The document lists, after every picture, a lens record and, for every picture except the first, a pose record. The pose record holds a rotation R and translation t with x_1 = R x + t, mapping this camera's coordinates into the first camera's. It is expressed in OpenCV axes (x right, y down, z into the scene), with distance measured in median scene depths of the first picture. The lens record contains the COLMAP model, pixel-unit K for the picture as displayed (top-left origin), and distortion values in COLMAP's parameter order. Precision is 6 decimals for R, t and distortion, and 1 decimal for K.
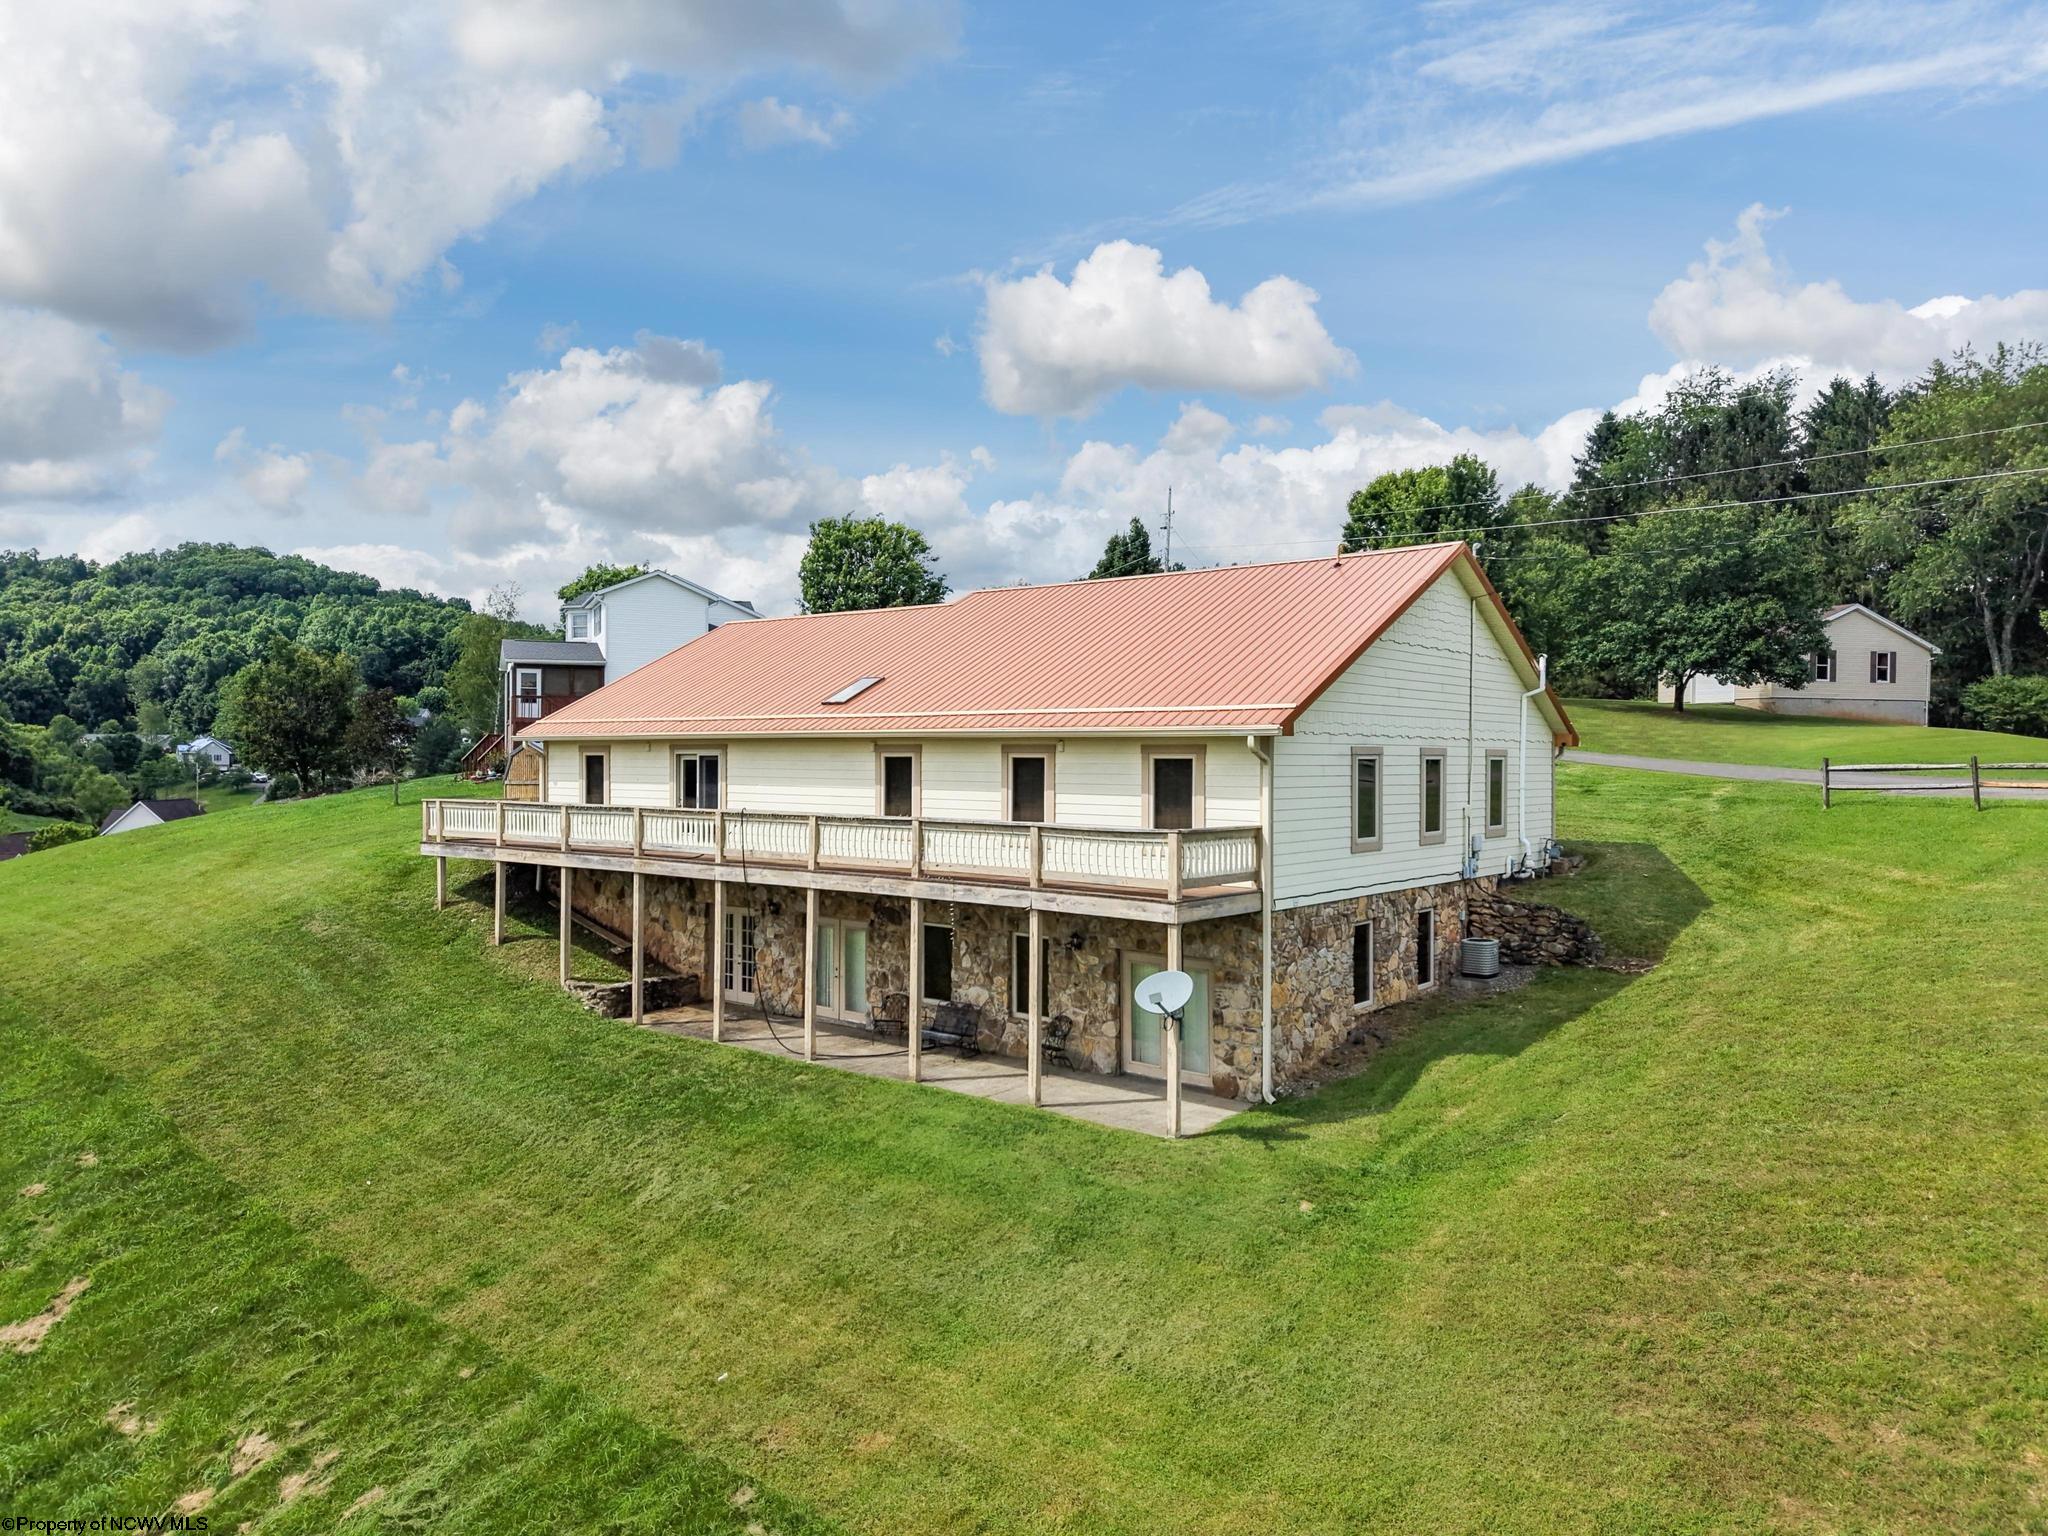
lens RADIAL K [[1406.9, 0, 1024.0], [0, 1406.9, 768.0], [0, 0, 1]] dist [0.020432, -0.002462]
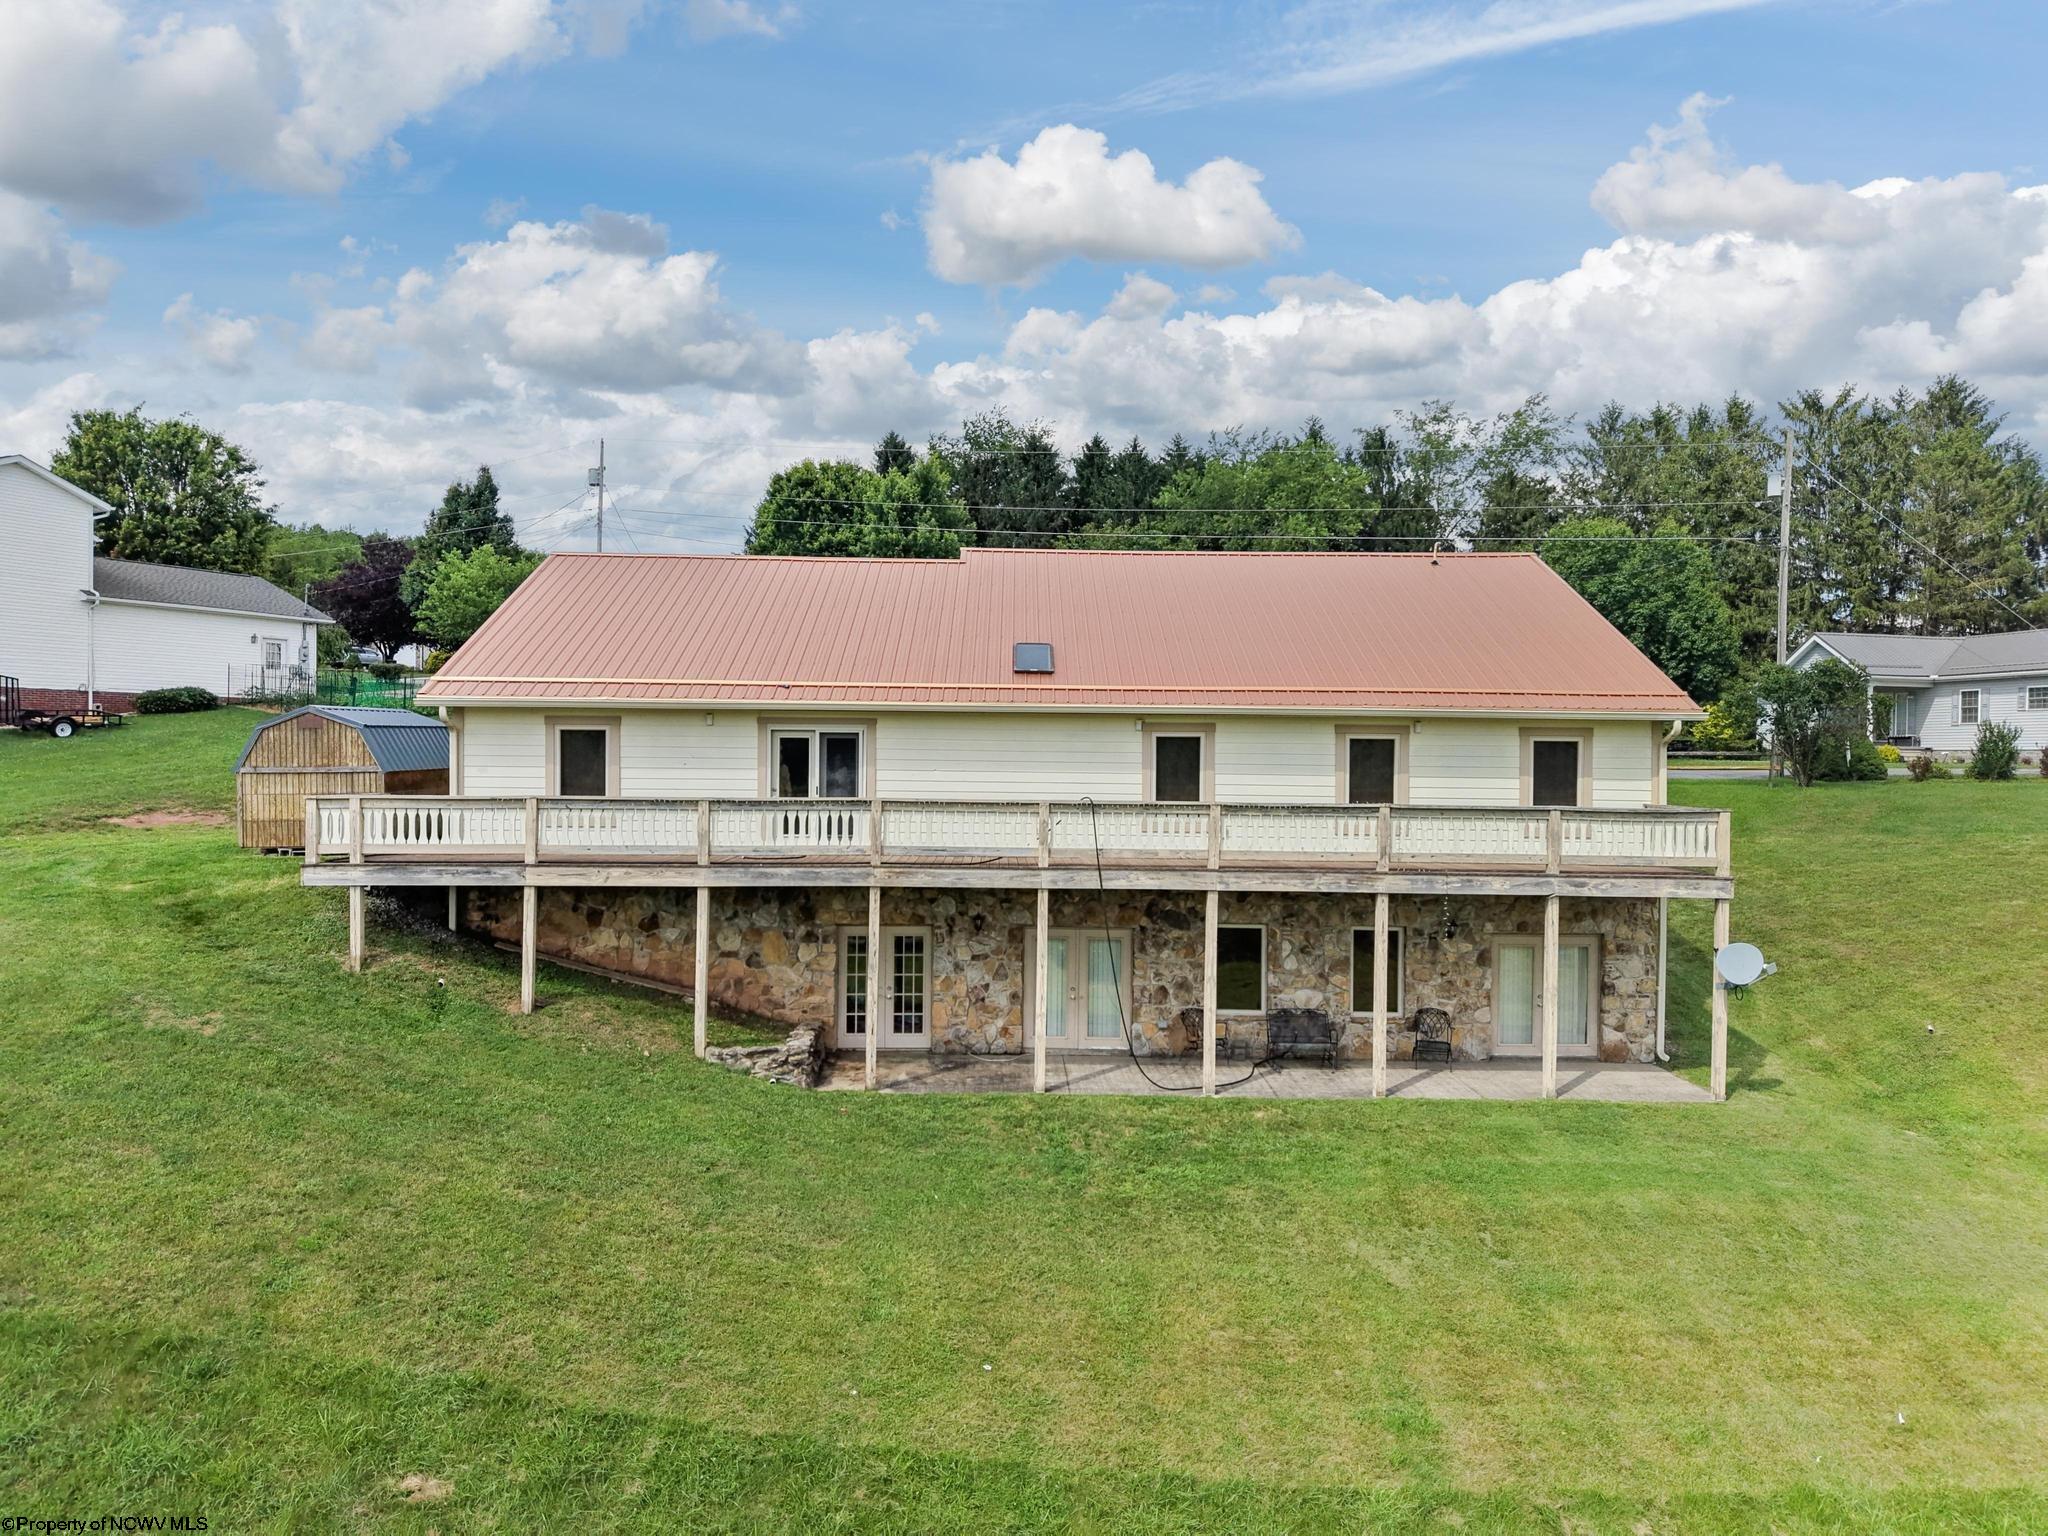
lens RADIAL K [[1485.2, 0, 1024.0], [0, 1485.2, 768.0], [0, 0, 1]] dist [-0.005420, -0.005129]
pose [[0.770138, -0.007222, 0.637836, -0.700692], [-0.002796, 0.999888, 0.014698, -0.001494], [-0.637871, -0.013103, 0.770032, 0.334358]]
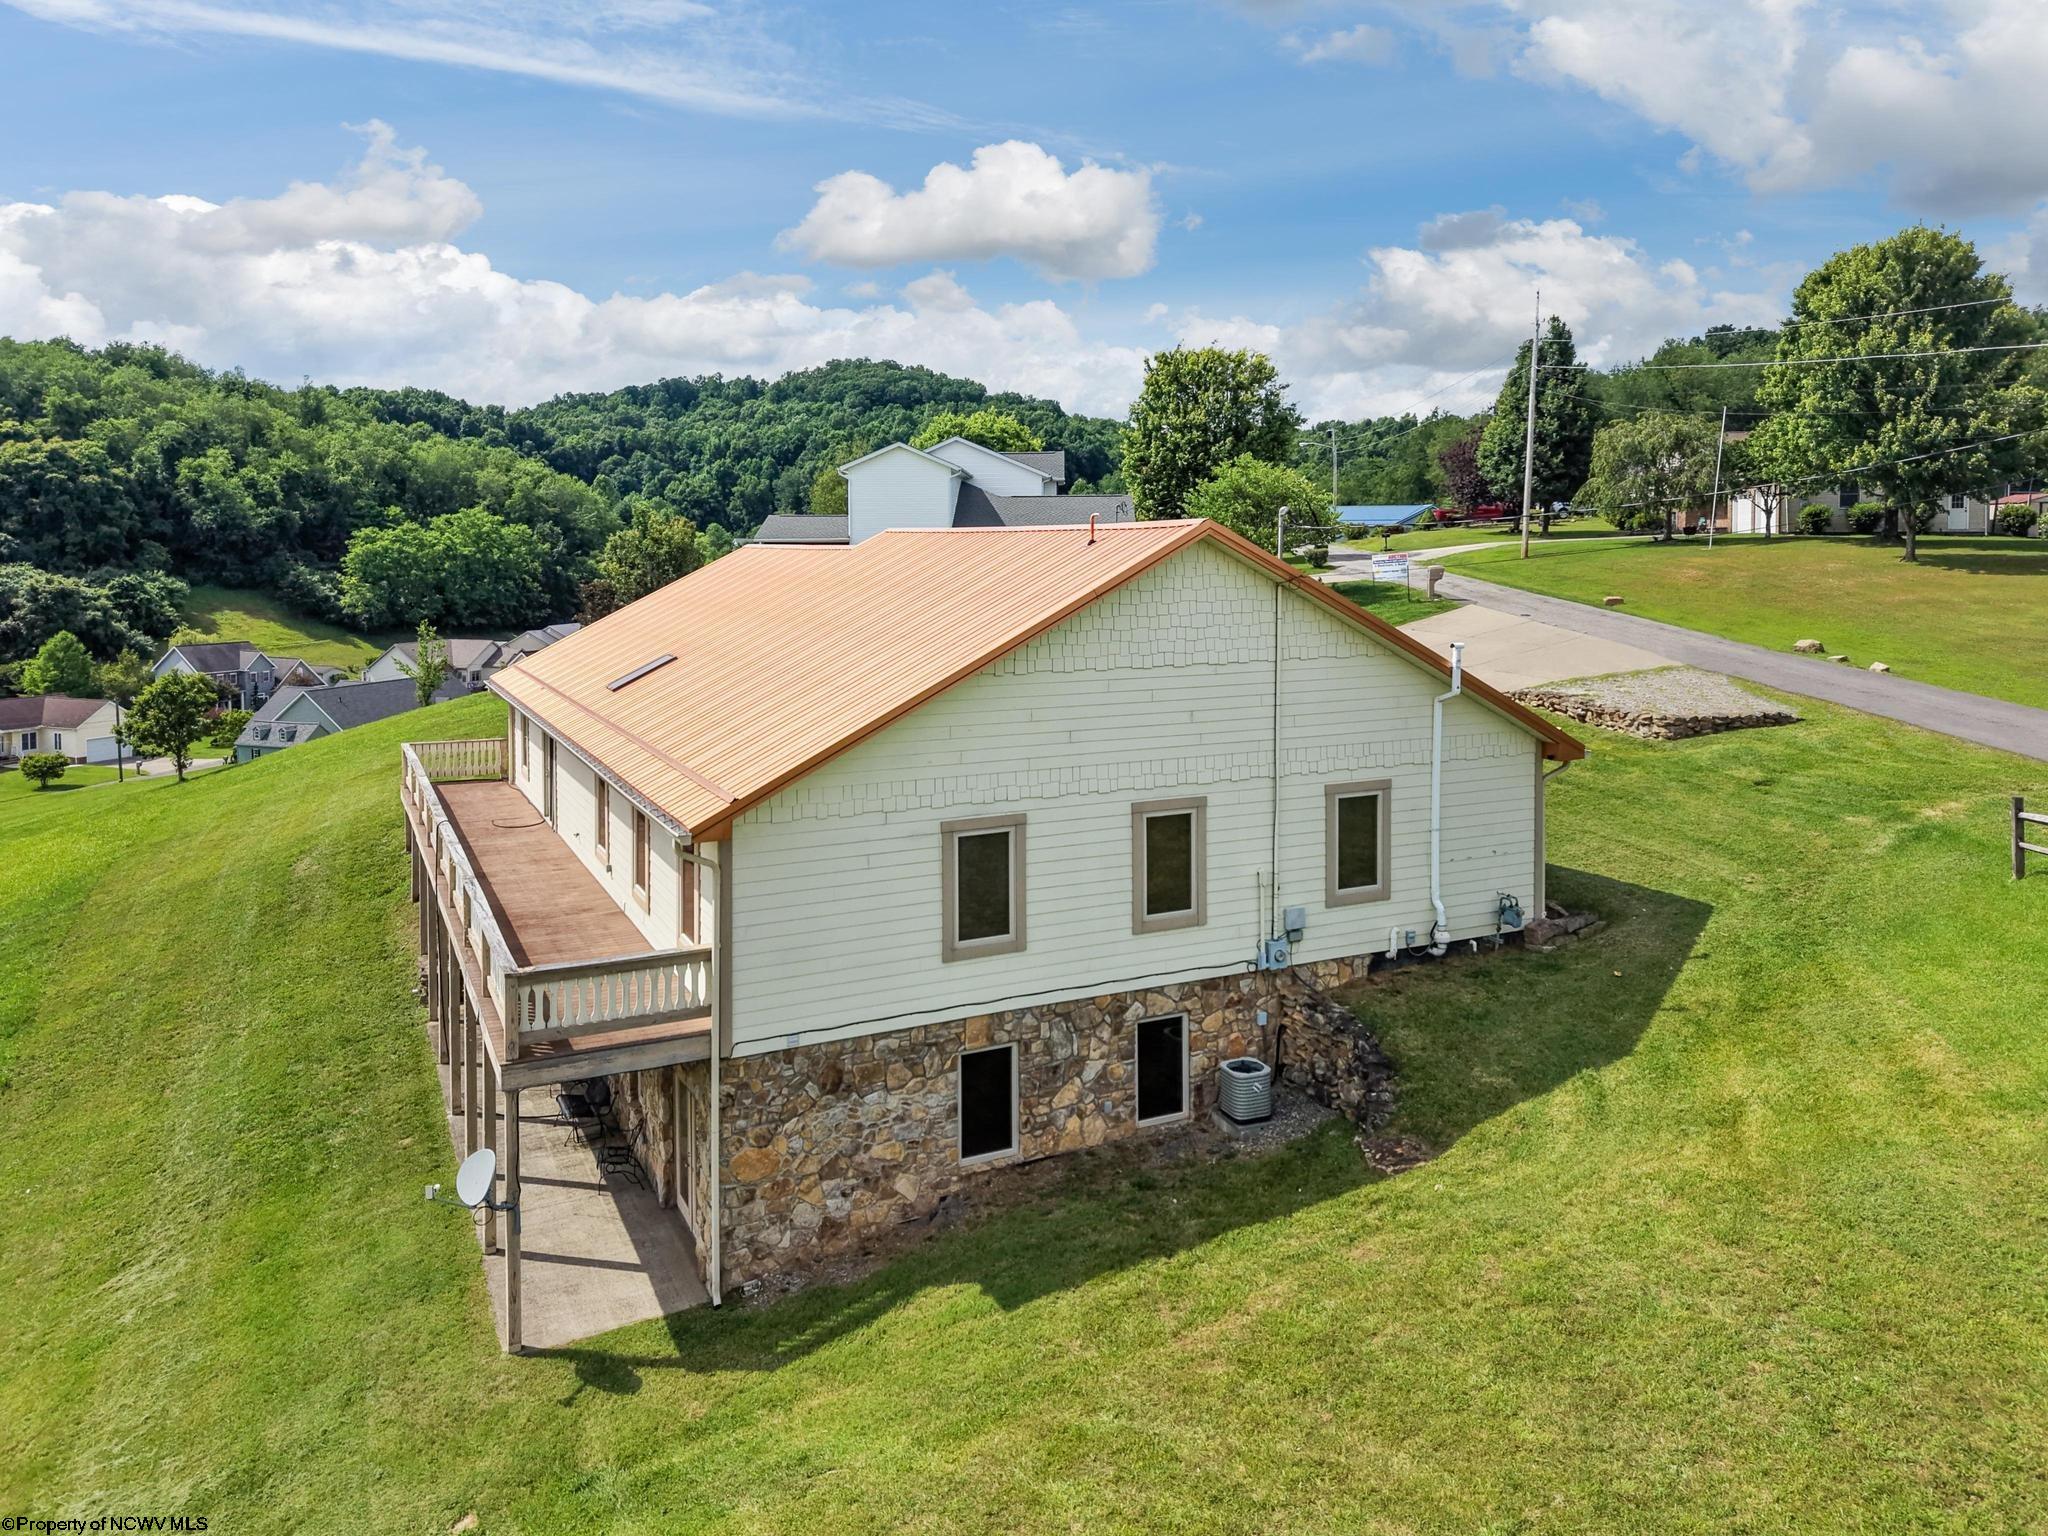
lens RADIAL K [[1427.2, 0, 1029.5], [0, 1427.2, 697.0], [0, 0, 1]] dist [0.070657, -0.001317]
pose [[0.912672, 0.039336, -0.406796, 0.476464], [0.000933, 0.995154, 0.098323, -0.126063], [0.408692, -0.090116, 0.908212, 0.290689]]
